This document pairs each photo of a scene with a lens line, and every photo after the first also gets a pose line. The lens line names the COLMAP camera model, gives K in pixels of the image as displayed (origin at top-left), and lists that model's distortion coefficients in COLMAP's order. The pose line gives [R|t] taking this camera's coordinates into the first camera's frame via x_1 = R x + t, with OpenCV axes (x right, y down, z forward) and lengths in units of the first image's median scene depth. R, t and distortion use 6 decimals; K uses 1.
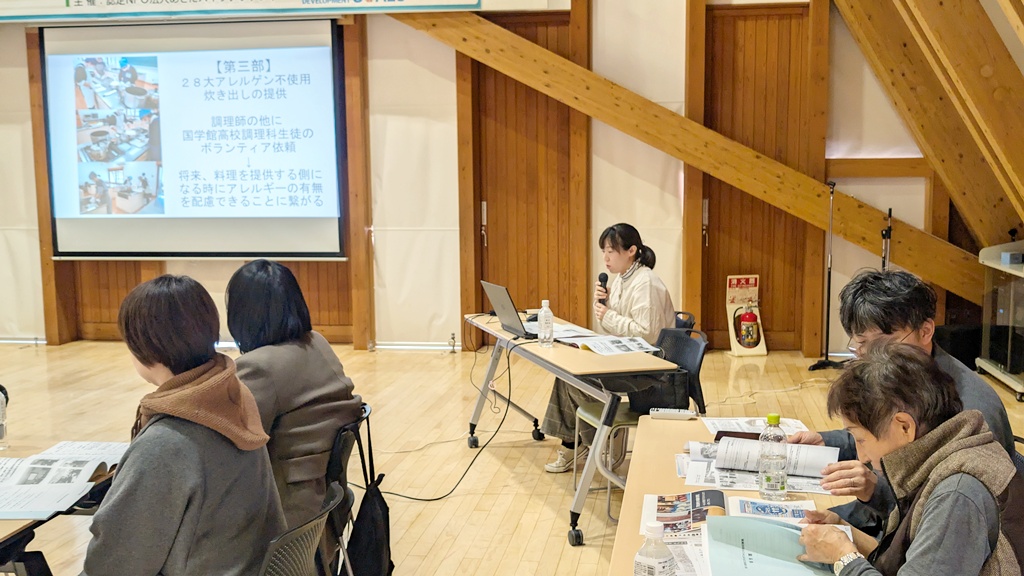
lens RADIAL K [[1129.9, 0, 514.8], [0, 1129.9, 310.5], [0, 0, 1]] dist [0.123804, -0.360206]
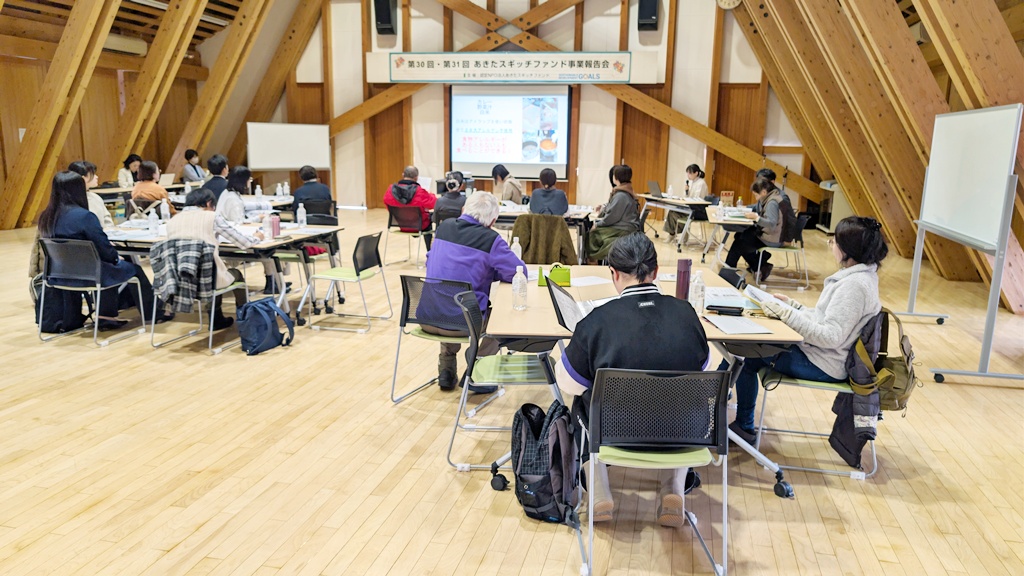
lens RADIAL K [[720.4, 0, 512.0], [0, 720.4, 288.0], [0, 0, 1]] dist [0.007373, 0.000556]
pose [[0.996548, 0.042141, -0.071525, -0.154503], [-0.036959, 0.996698, 0.072296, 0.086169], [0.074335, -0.069402, 0.994815, -0.652743]]
